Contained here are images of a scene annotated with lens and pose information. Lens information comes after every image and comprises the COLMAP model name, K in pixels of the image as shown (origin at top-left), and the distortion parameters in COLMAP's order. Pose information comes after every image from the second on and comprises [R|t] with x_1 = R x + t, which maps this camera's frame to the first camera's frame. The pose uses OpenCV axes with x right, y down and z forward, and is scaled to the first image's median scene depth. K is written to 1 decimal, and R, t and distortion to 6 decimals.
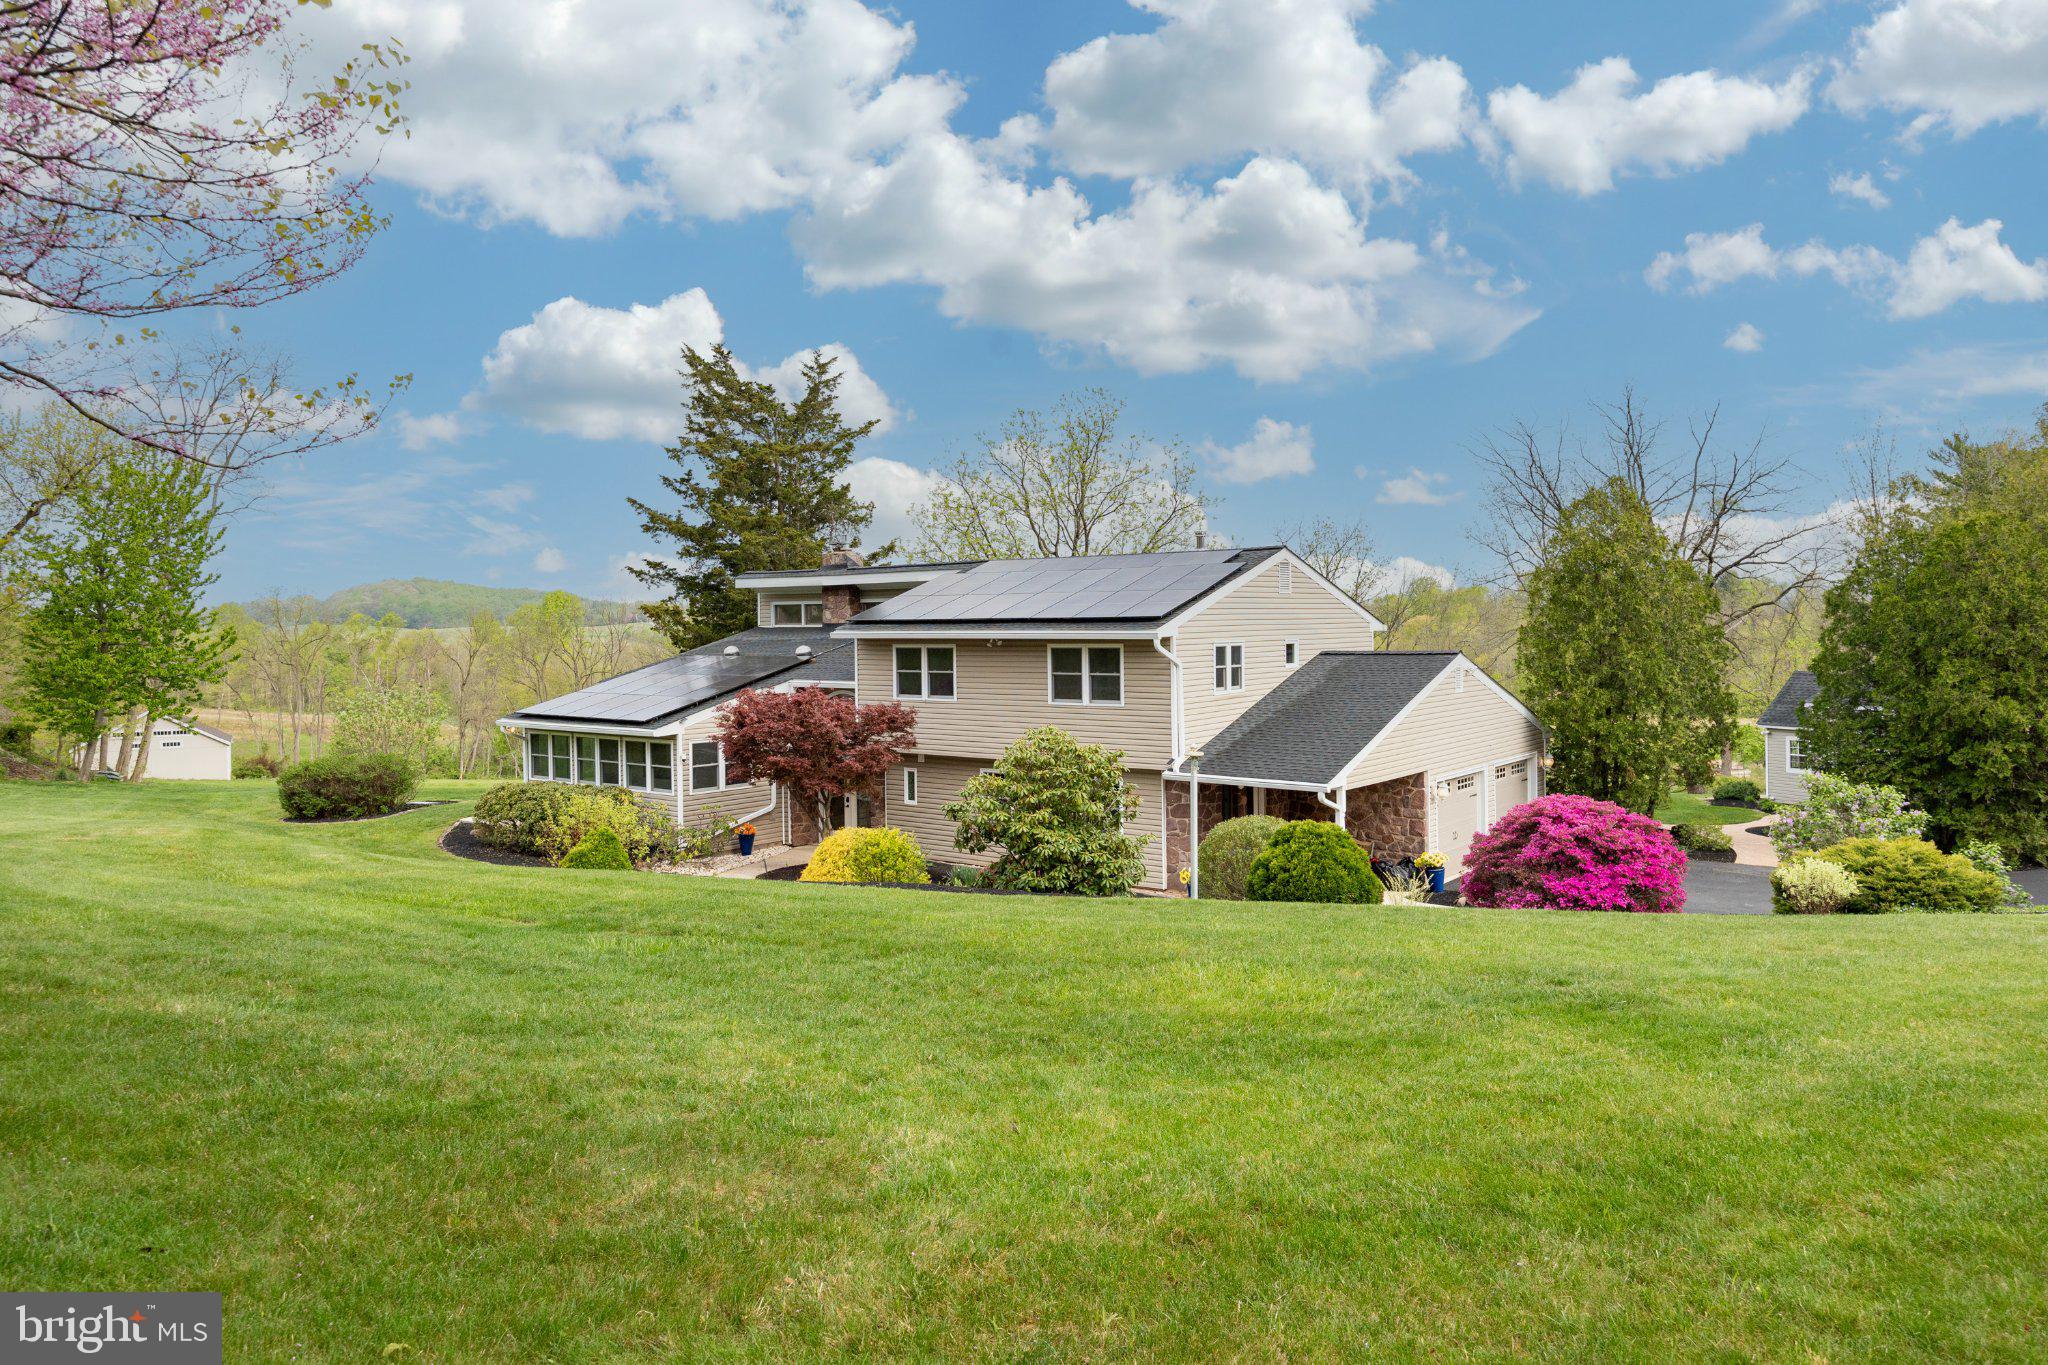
lens RADIAL K [[775.0, 0, 1022.3], [0, 775.0, 678.8], [0, 0, 1]] dist [0.001945, 0.000178]
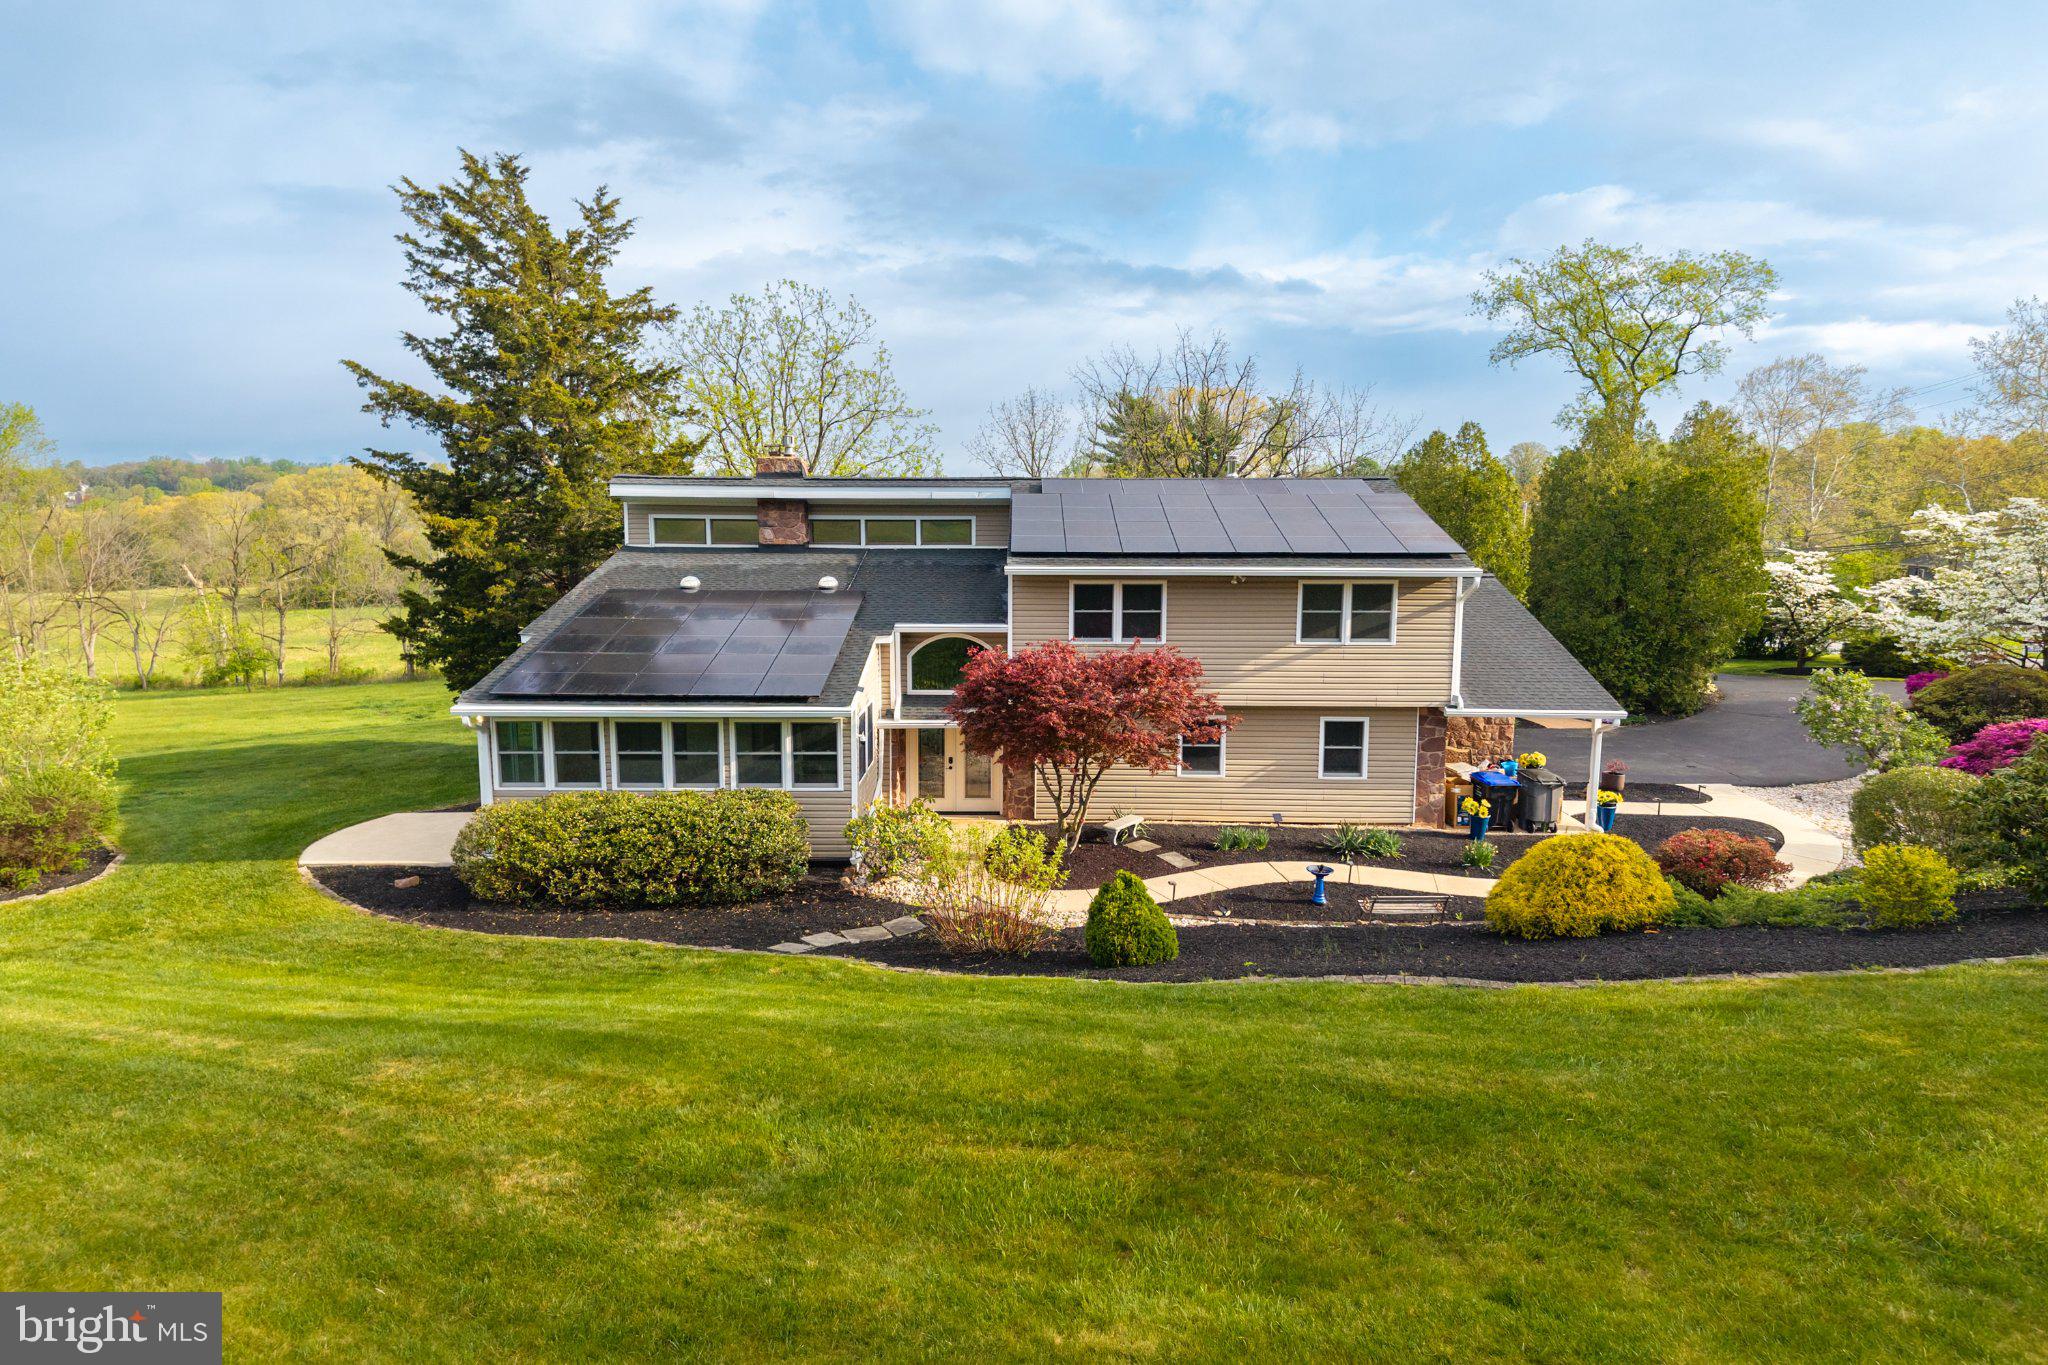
lens RADIAL K [[775.0, 0, 1022.3], [0, 775.0, 678.8], [0, 0, 1]] dist [0.001945, 0.000178]
pose [[0.899708, -0.061037, 0.432204, -0.589710], [0.021717, 0.995208, 0.095337, -0.020900], [-0.435952, -0.076389, 0.896722, 0.252327]]
